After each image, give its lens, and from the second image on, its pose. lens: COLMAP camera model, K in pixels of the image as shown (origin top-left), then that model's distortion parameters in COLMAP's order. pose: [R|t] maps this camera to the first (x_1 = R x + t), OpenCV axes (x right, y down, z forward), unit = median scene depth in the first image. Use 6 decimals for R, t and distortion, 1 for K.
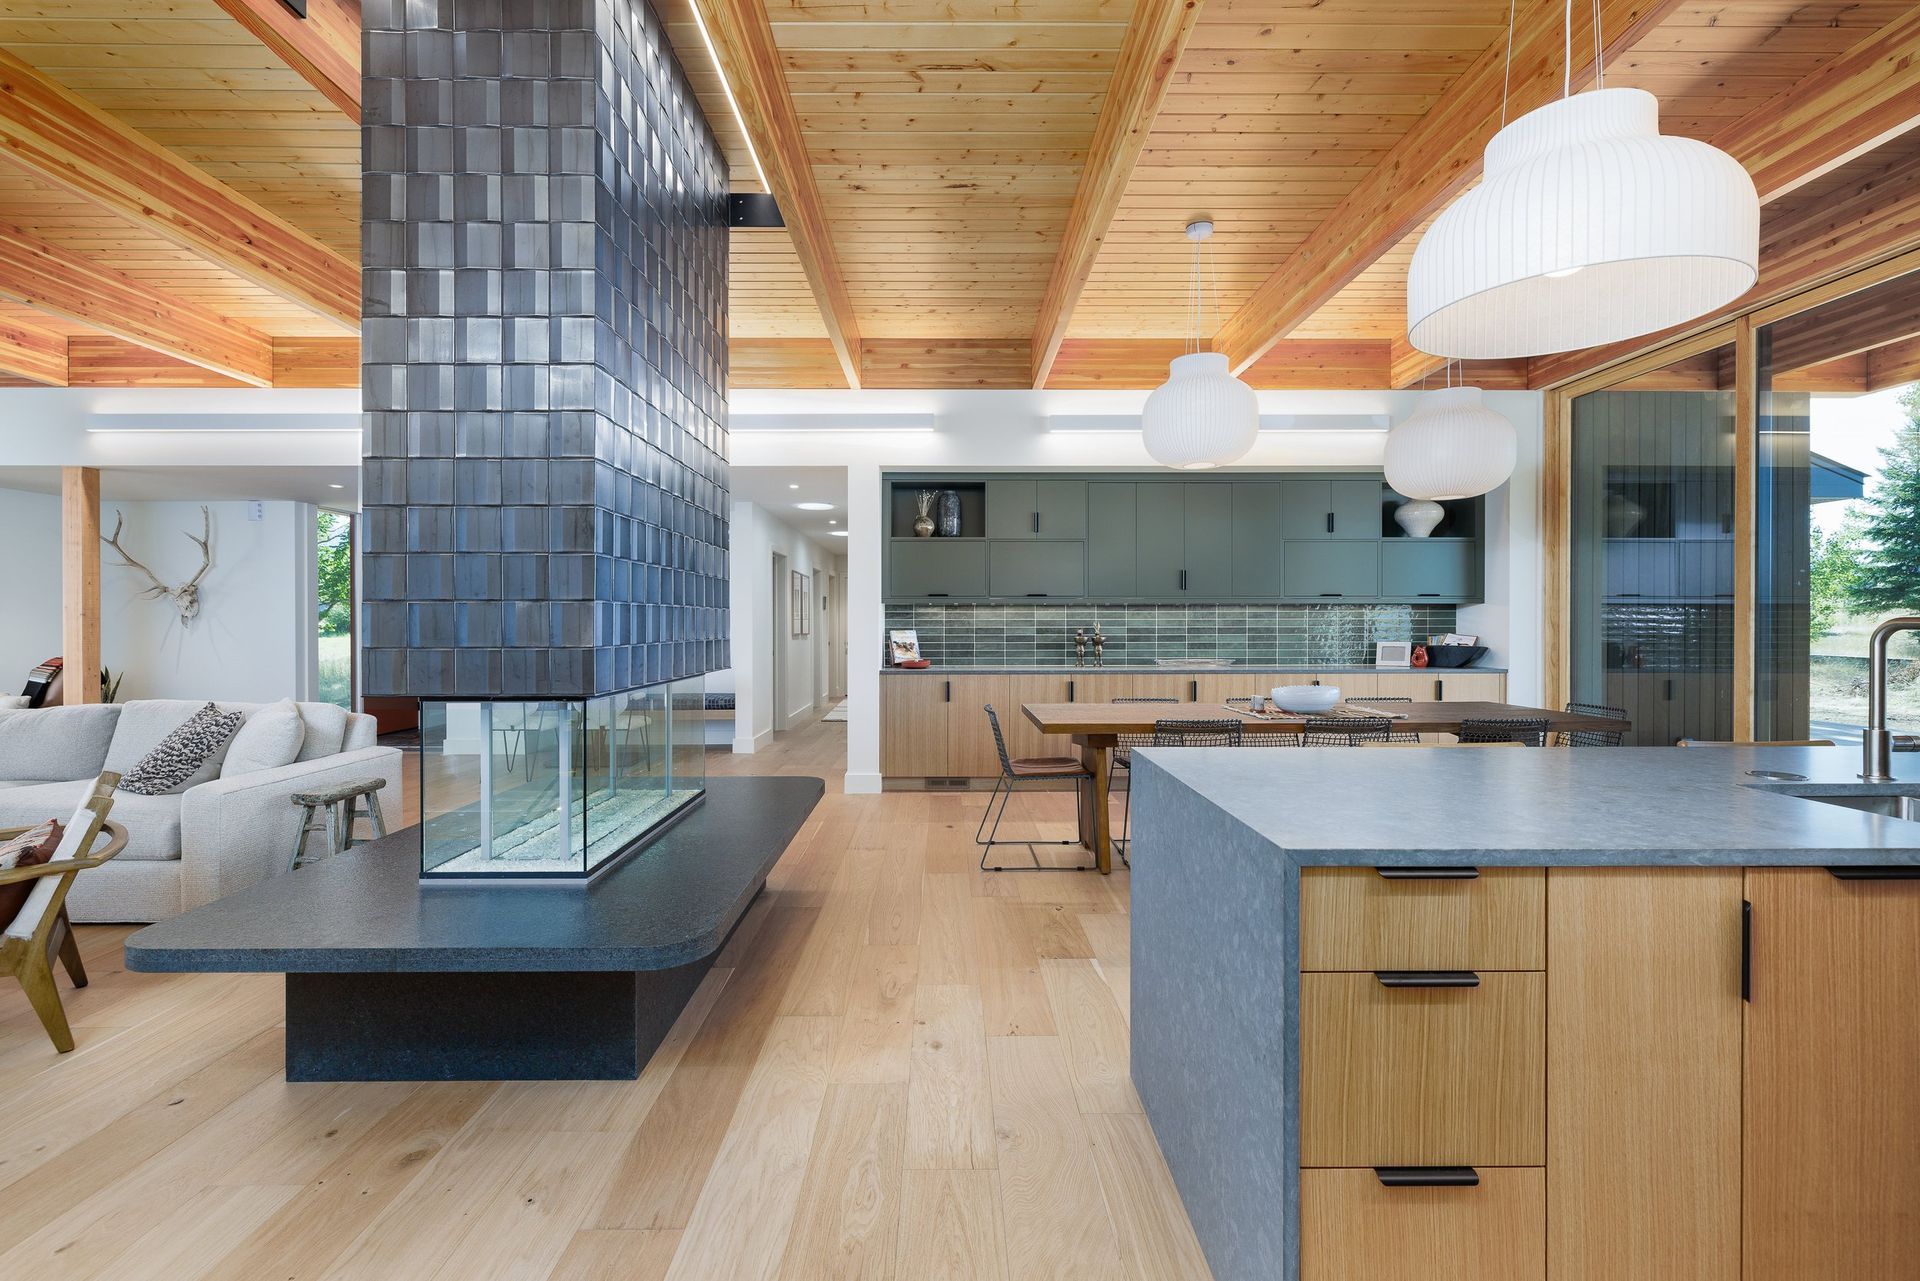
lens RADIAL K [[804.2, 0, 957.6], [0, 804.2, 629.3], [0, 0, 1]] dist [0.000843, -0.000273]
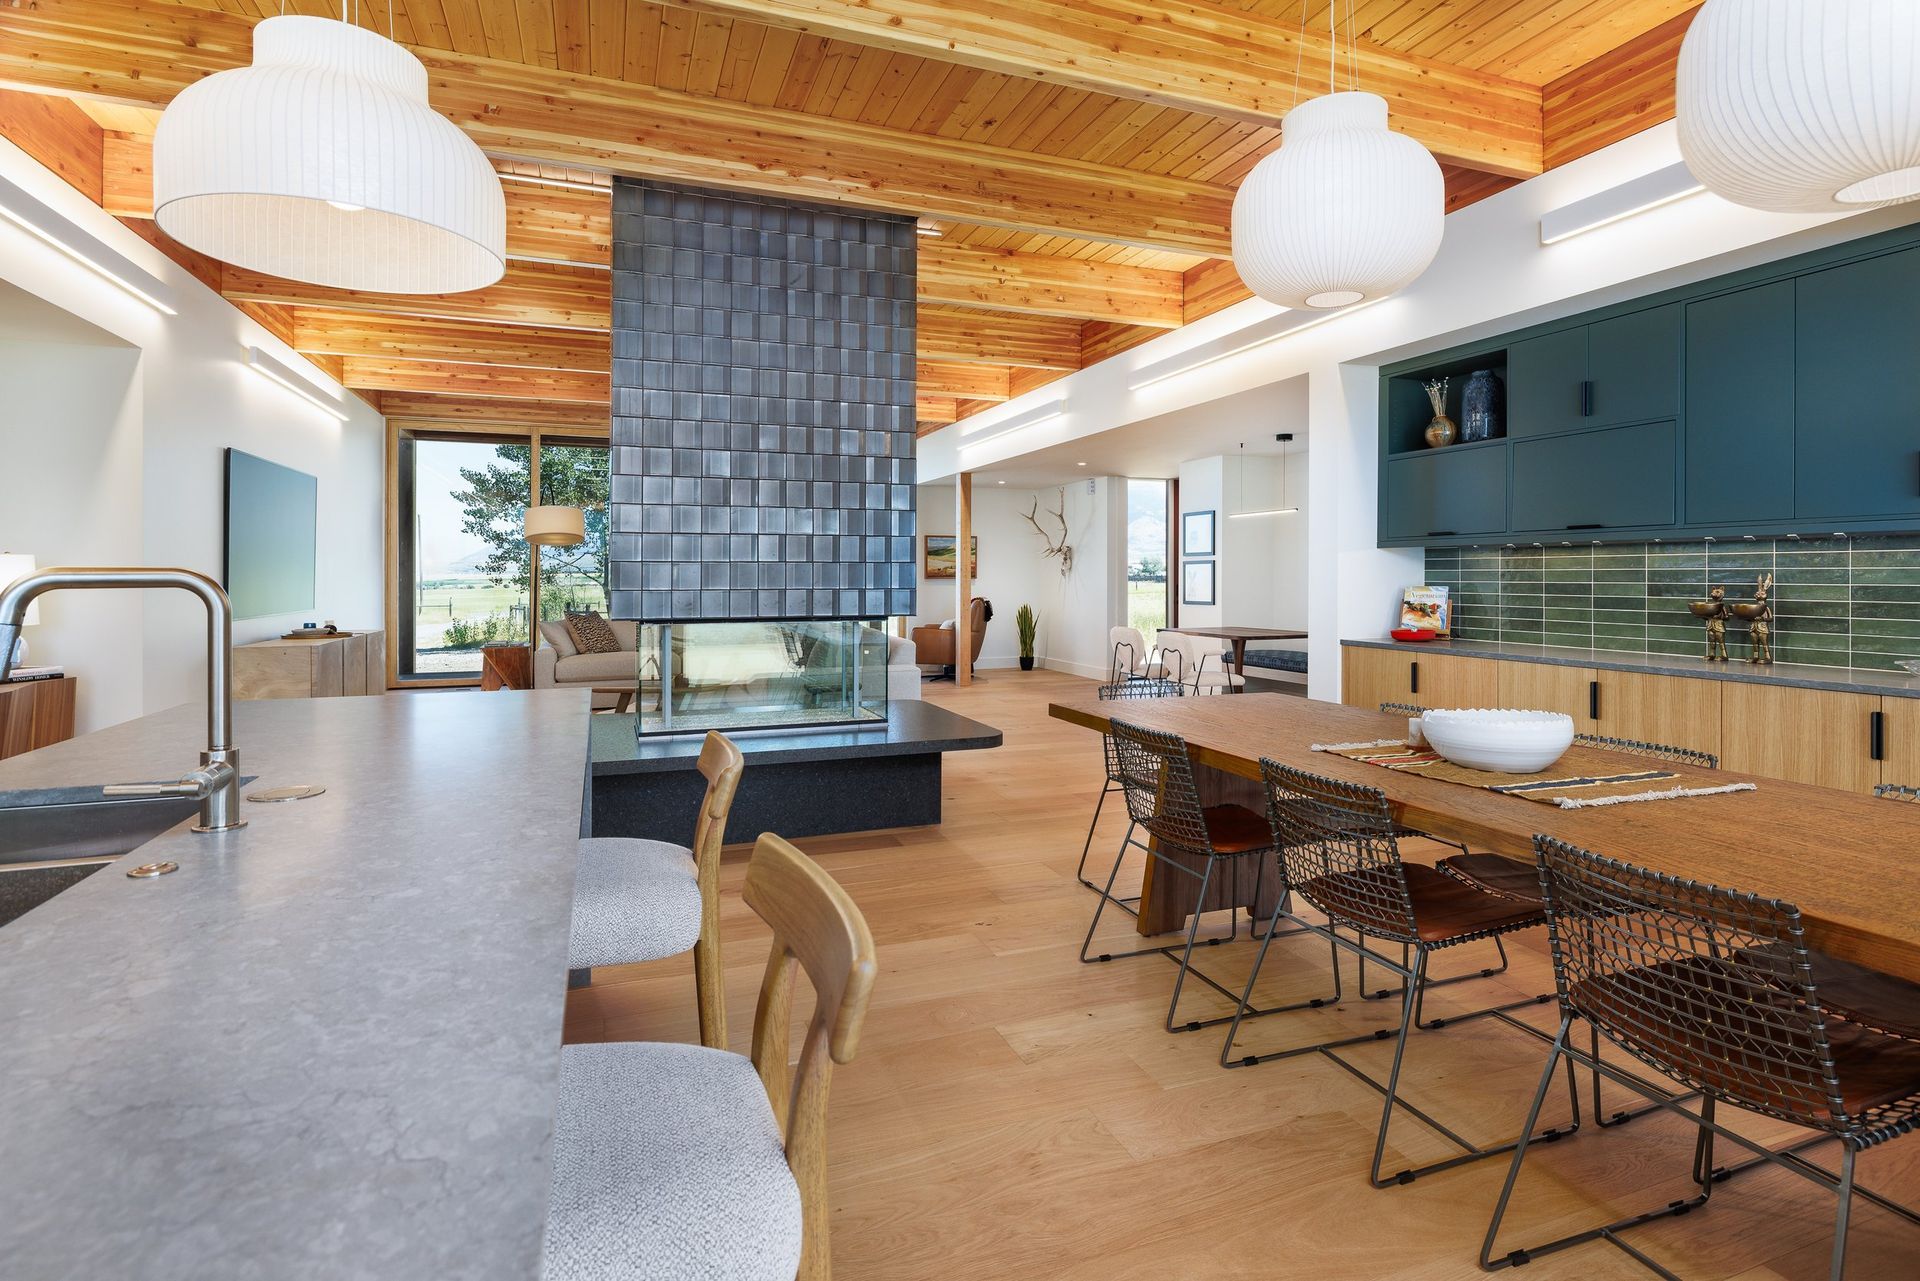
lens RADIAL K [[946.7, 0, 951.5], [0, 946.7, 573.9], [0, 0, 1]] dist [-0.002196, -0.000284]
pose [[0.337318, 0.000733, -0.941390, 0.599315], [-0.009242, 0.999954, -0.002533, -0.003168], [0.941345, 0.009554, 0.337310, 0.367697]]
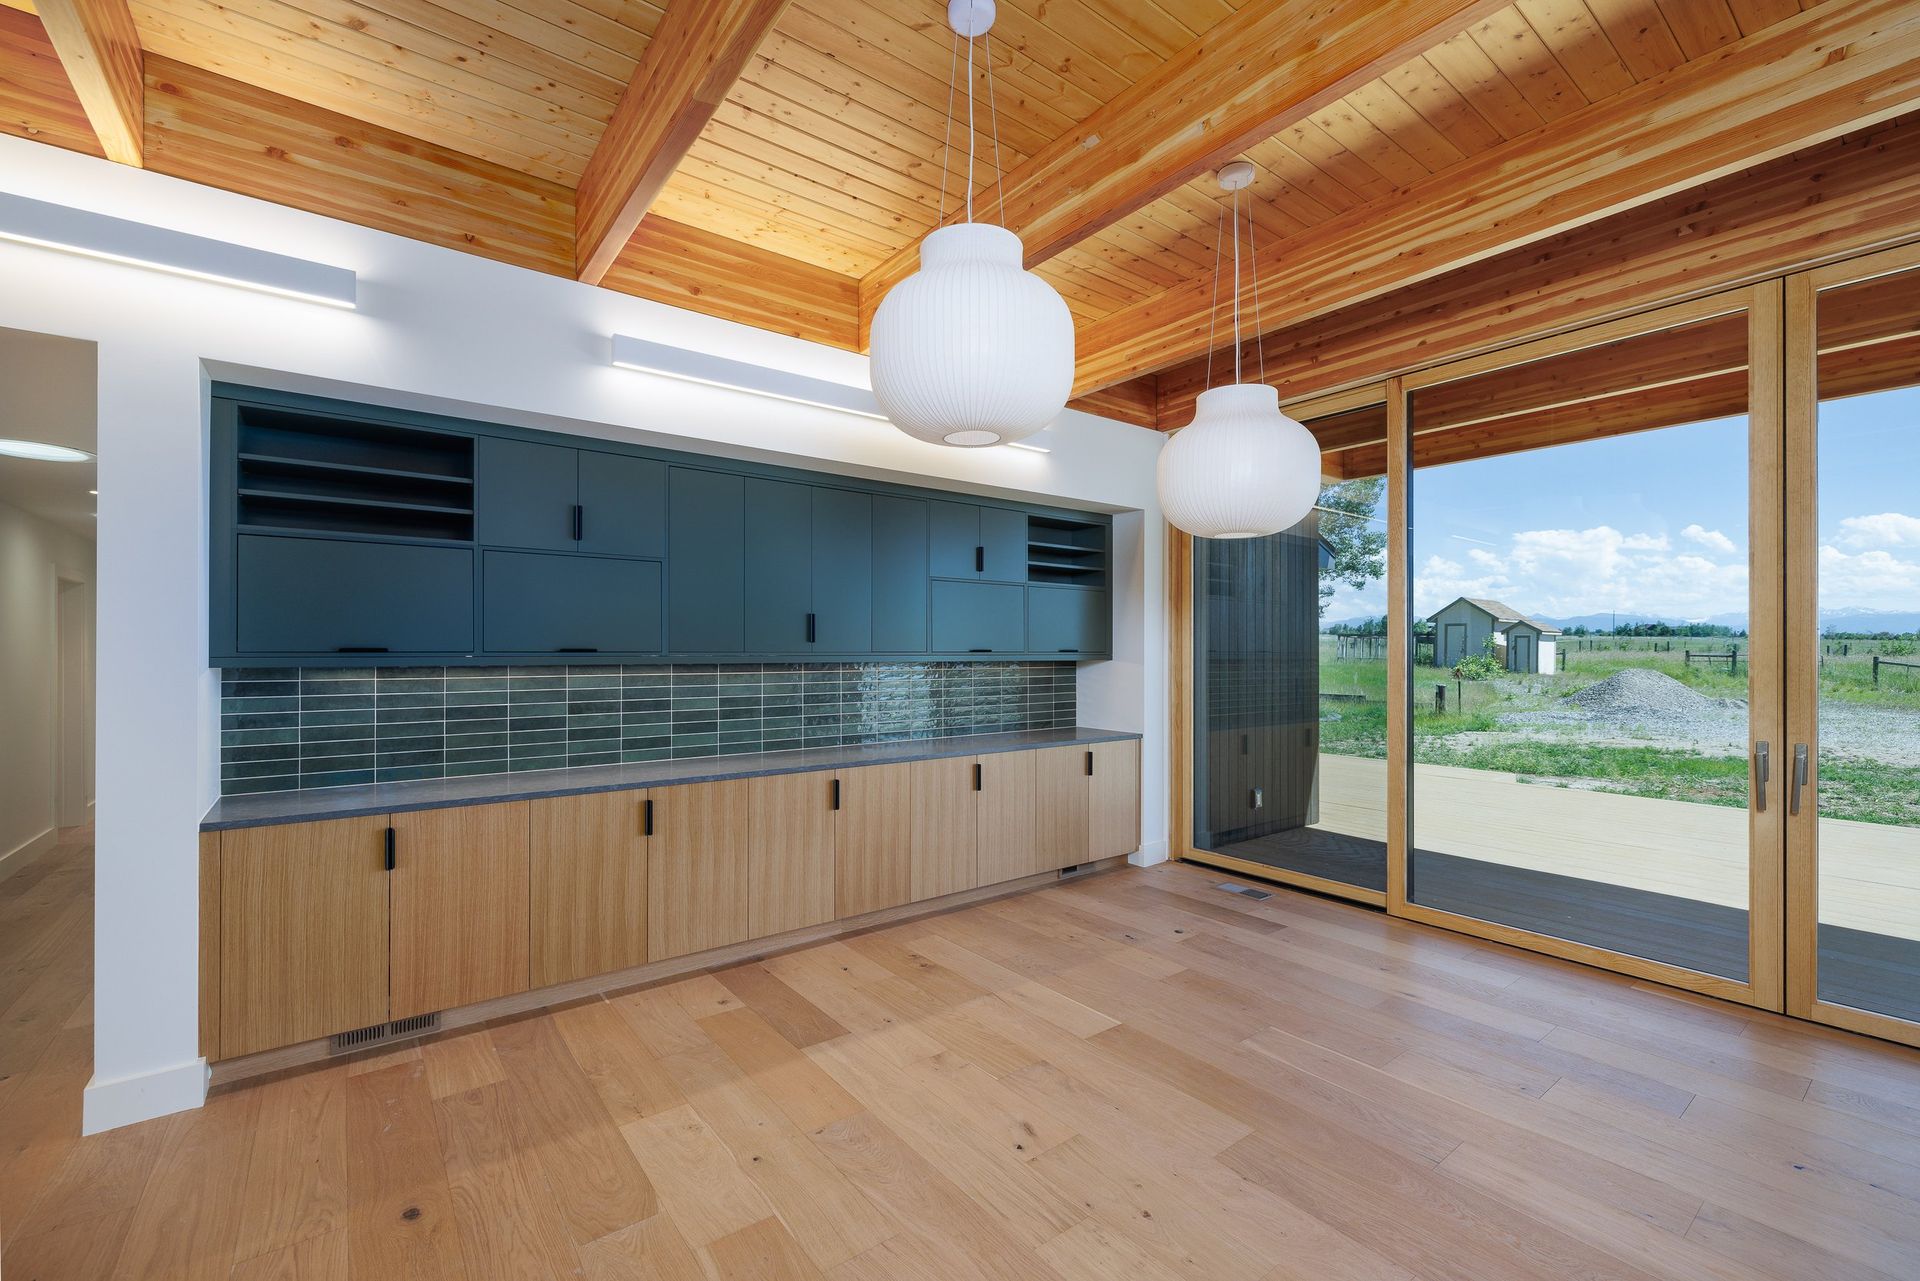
lens RADIAL K [[804.2, 0, 953.9], [0, 804.2, 653.0], [0, 0, 1]] dist [0.000843, -0.000273]
pose [[0.804526, 0.001159, 0.593916, -0.026711], [0.004317, 0.999960, -0.007798, -0.036141], [-0.593901, 0.008838, 0.804489, 0.398538]]
